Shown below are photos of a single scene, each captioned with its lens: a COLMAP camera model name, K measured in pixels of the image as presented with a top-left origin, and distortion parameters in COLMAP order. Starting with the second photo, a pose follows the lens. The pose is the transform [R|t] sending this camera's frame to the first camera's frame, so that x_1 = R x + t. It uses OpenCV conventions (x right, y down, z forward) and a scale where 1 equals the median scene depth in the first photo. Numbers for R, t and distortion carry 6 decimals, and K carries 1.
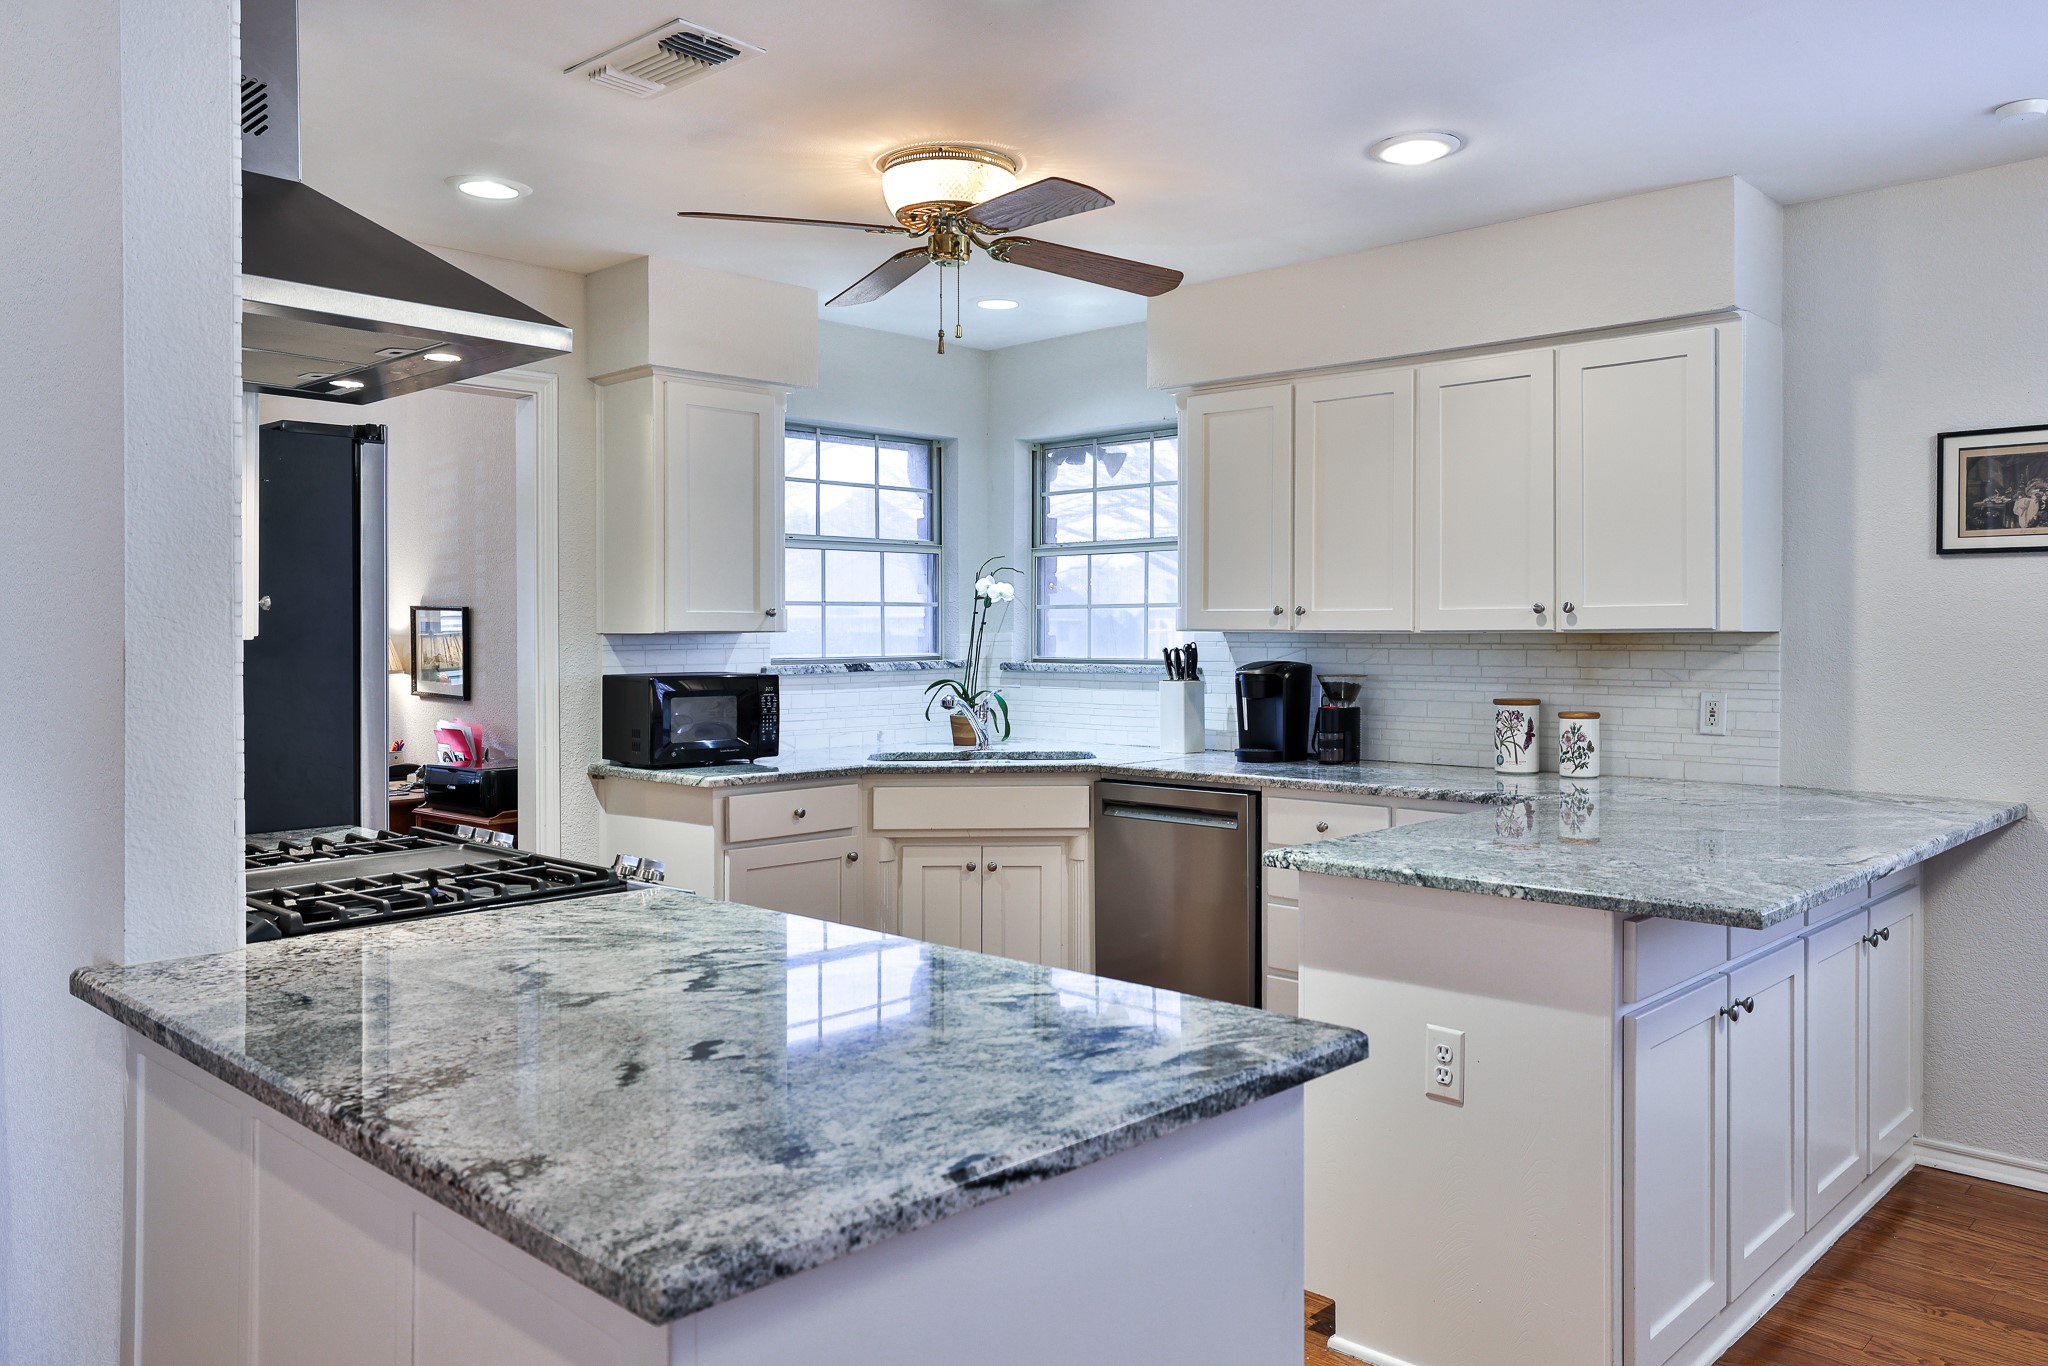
lens RADIAL K [[1512.3, 0, 1051.3], [0, 1512.3, 644.9], [0, 0, 1]] dist [-0.020625, 0.039331]
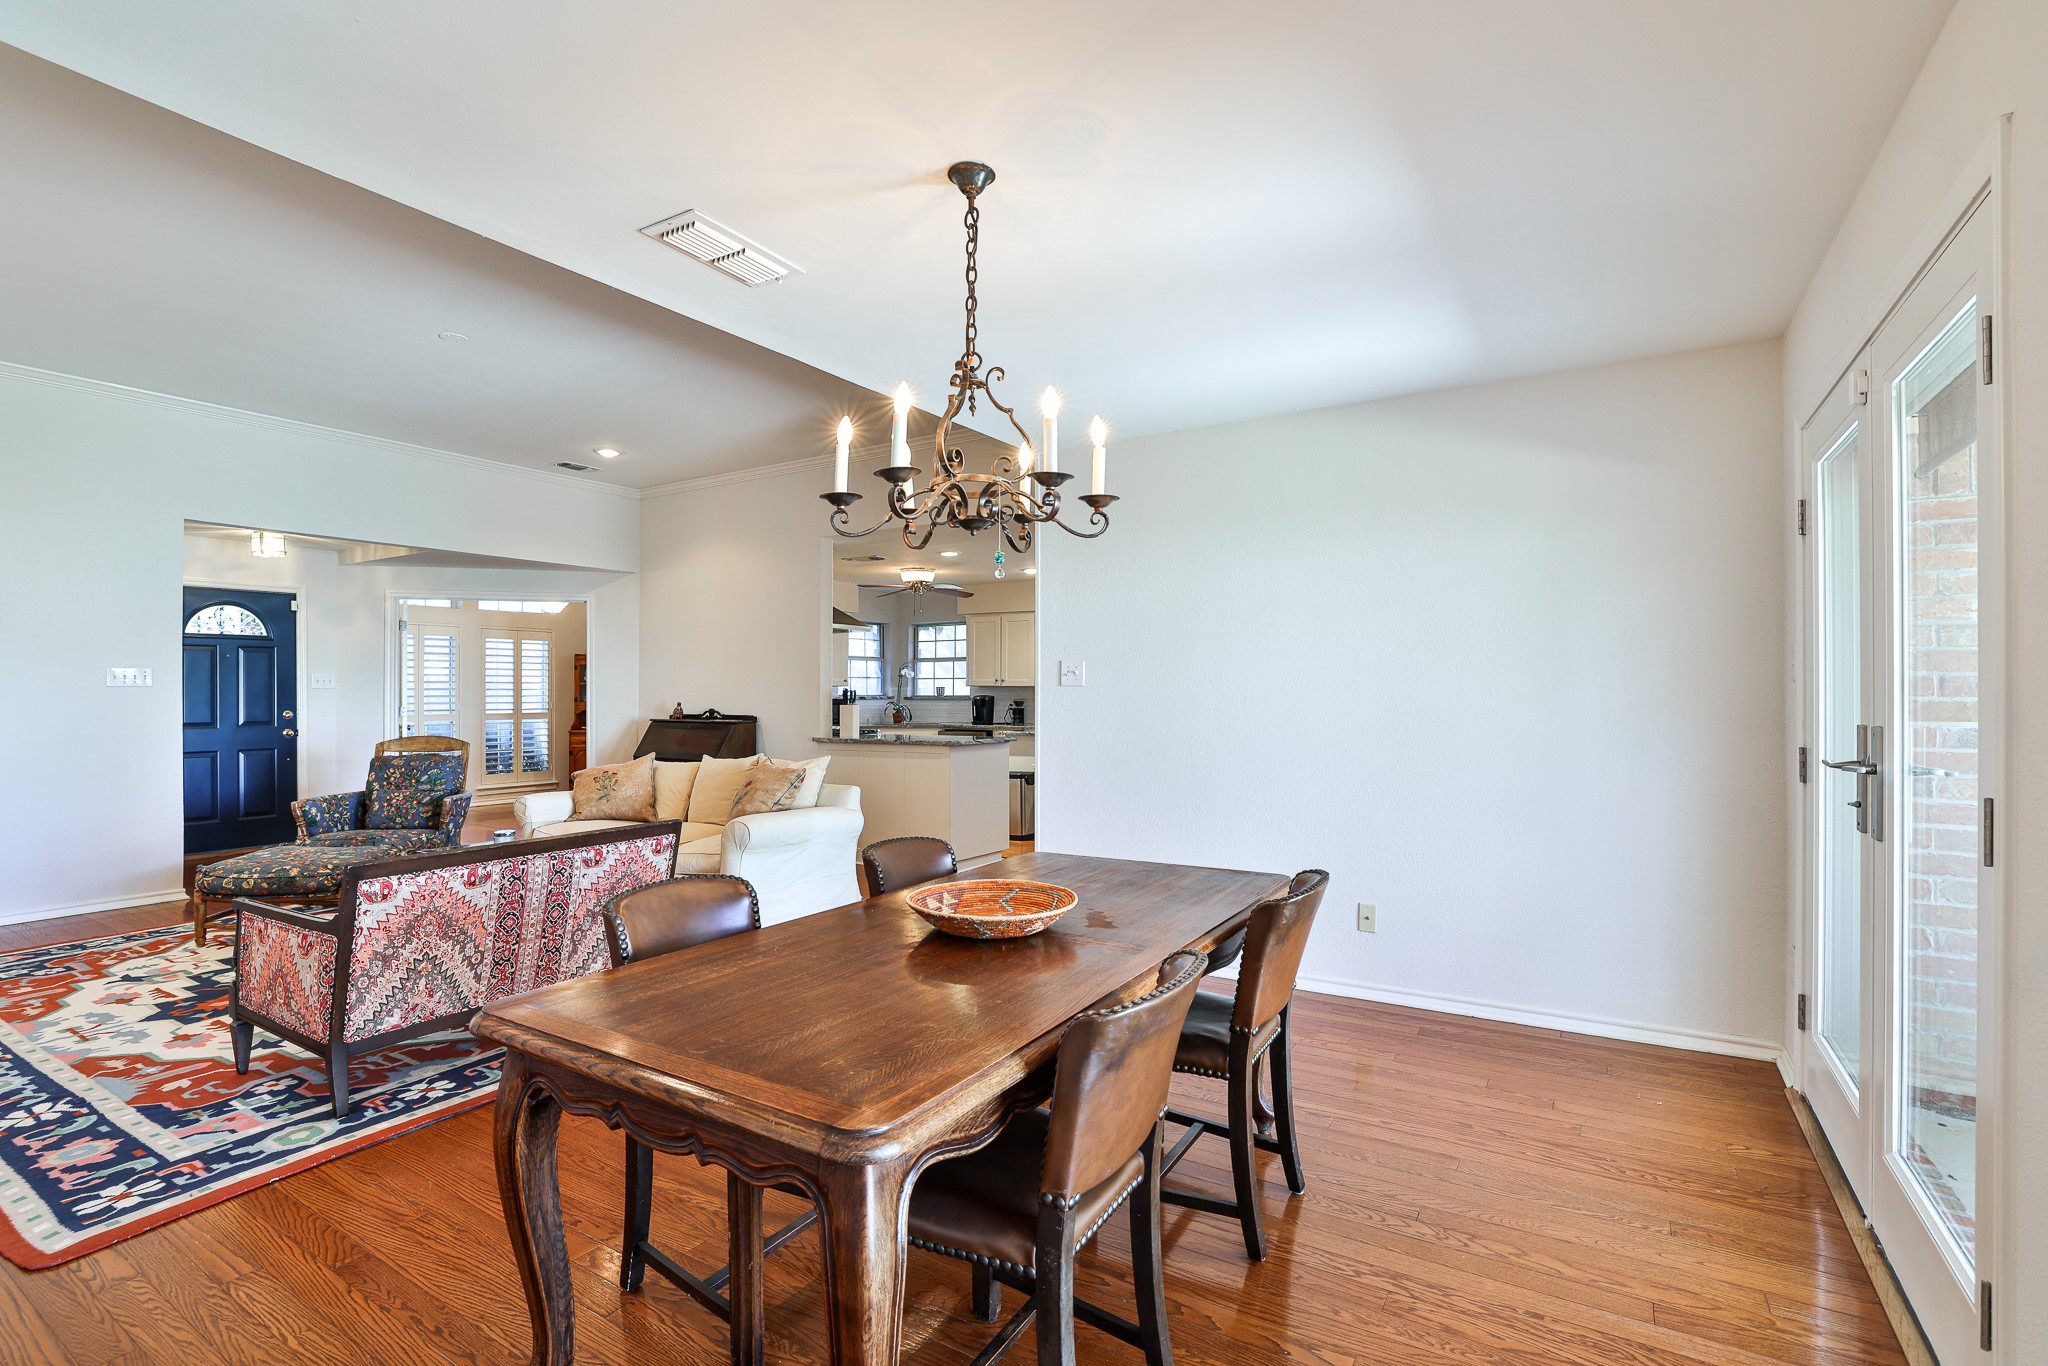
lens RADIAL K [[954.8, 0, 1004.2], [0, 954.8, 697.1], [0, 0, 1]] dist [-0.005793, -0.000138]
pose [[0.984767, -0.001997, 0.173867, -0.249761], [0.003520, 0.999958, -0.008449, 0.040197], [-0.173843, 0.008932, 0.984733, -1.342414]]
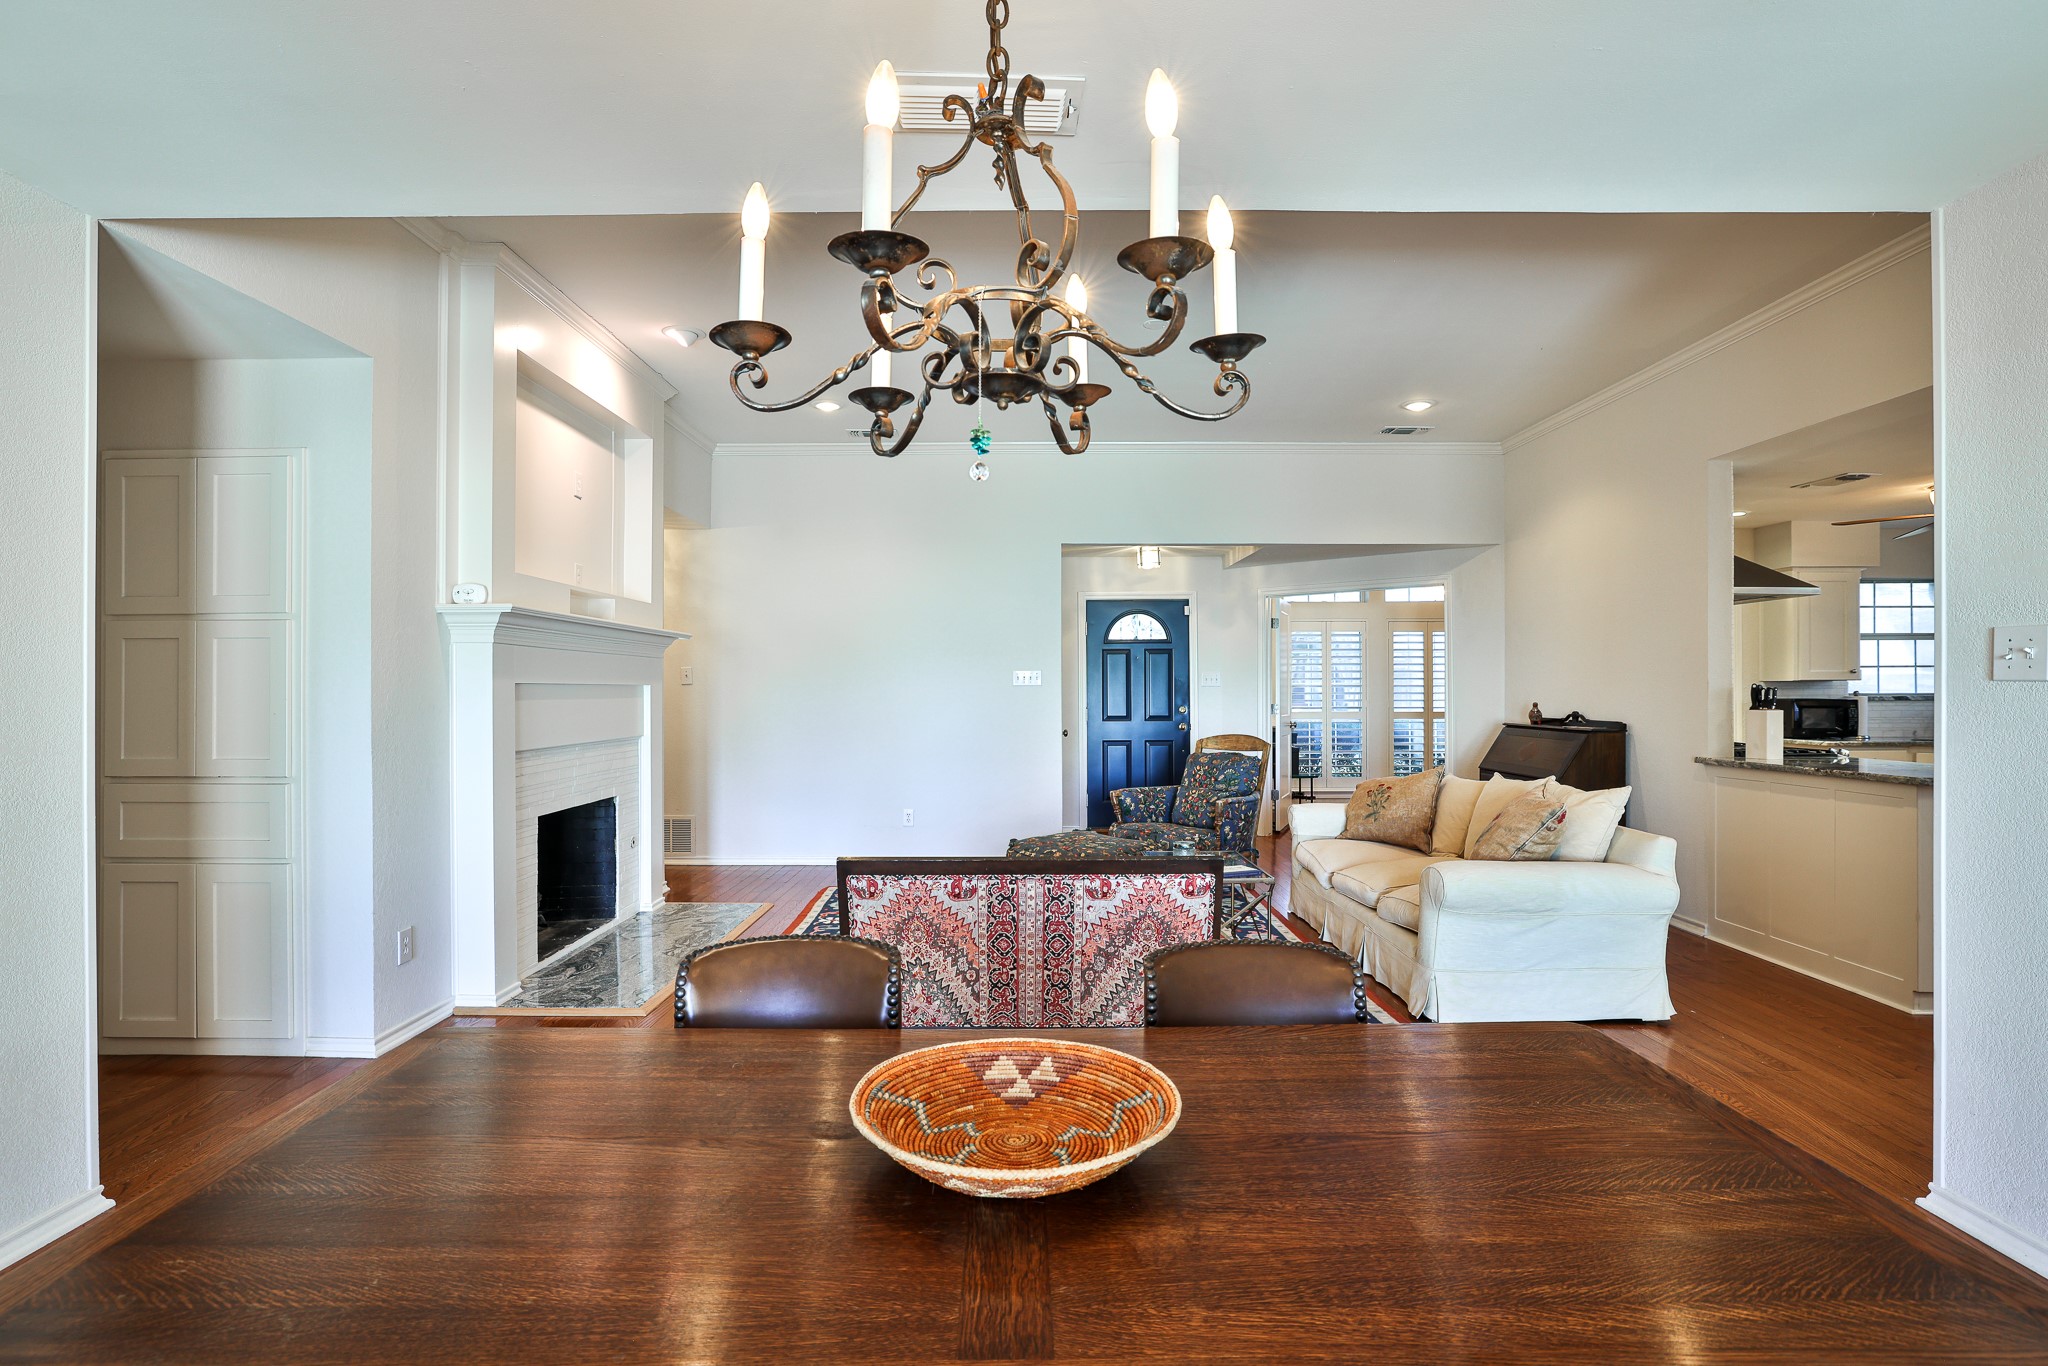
lens RADIAL K [[1040.1, 0, 1015.2], [0, 1040.1, 665.4], [0, 0, 1]] dist [-0.027152, -0.000576]
pose [[0.688426, -0.017812, -0.725087, 0.055705], [-0.007261, 0.999479, -0.031447, 0.030429], [0.725270, 0.026914, 0.687938, -1.053061]]
